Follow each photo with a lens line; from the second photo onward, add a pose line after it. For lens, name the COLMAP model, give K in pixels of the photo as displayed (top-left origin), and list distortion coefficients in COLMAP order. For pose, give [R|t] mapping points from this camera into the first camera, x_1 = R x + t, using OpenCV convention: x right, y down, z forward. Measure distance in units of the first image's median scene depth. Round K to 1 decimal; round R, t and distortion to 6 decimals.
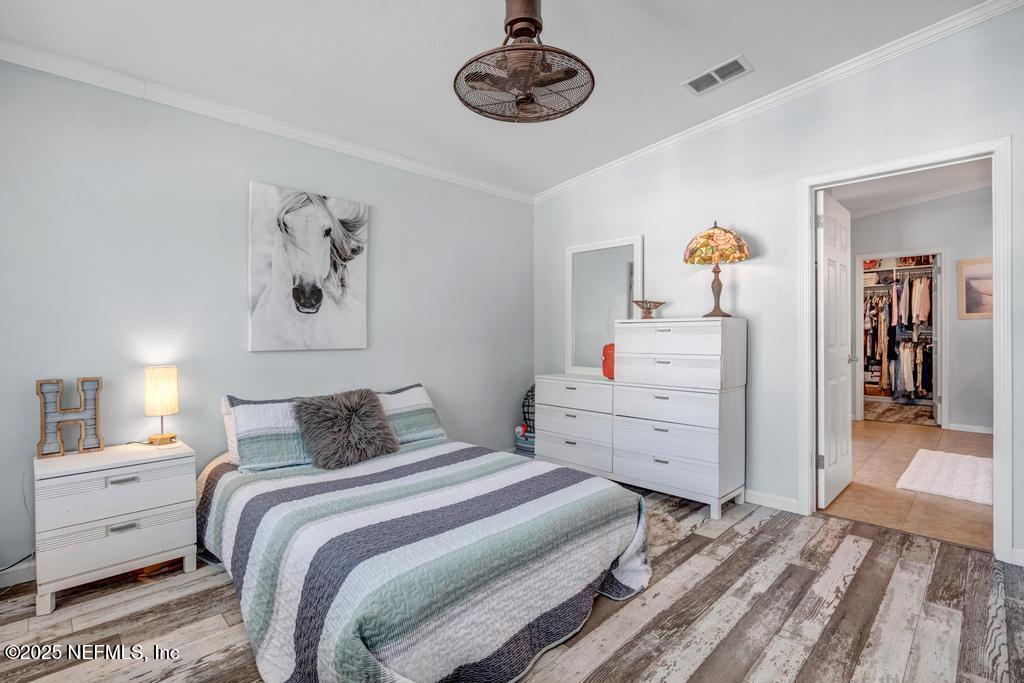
lens RADIAL K [[487.5, 0, 513.1], [0, 487.5, 337.2], [0, 0, 1]] dist [-0.000770, -0.000599]
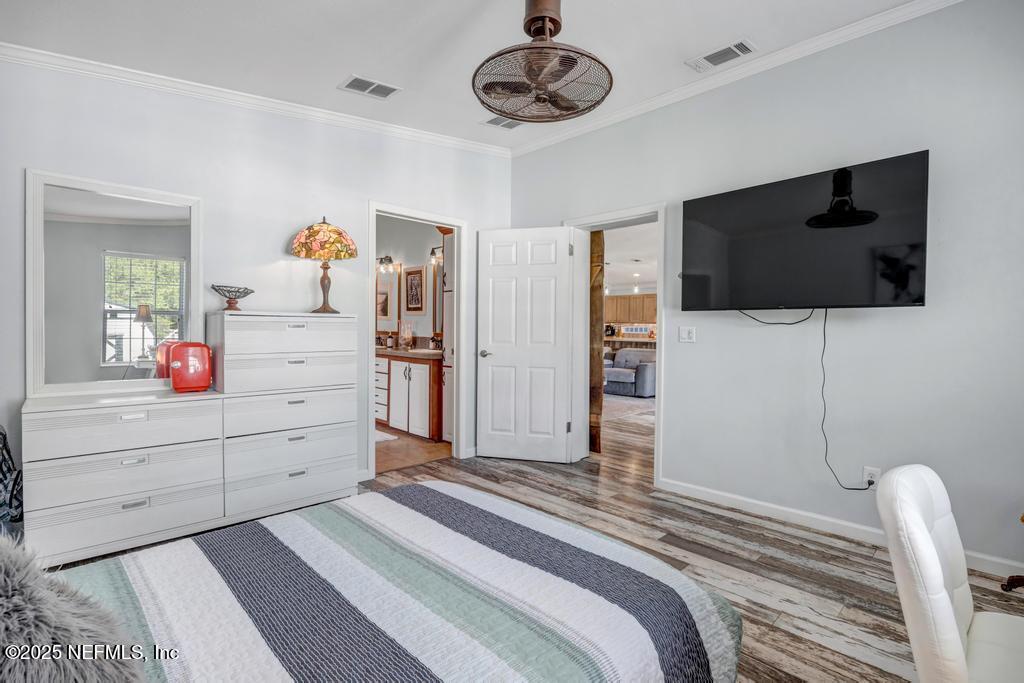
lens RADIAL K [[487.5, 0, 512.4], [0, 487.5, 339.0], [0, 0, 1]] dist [-0.000770, -0.000599]
pose [[0.004888, -0.017915, 0.999828, -0.661253], [-0.005954, 0.999821, 0.017944, -0.009884], [-0.999970, -0.006040, 0.004780, 0.695709]]
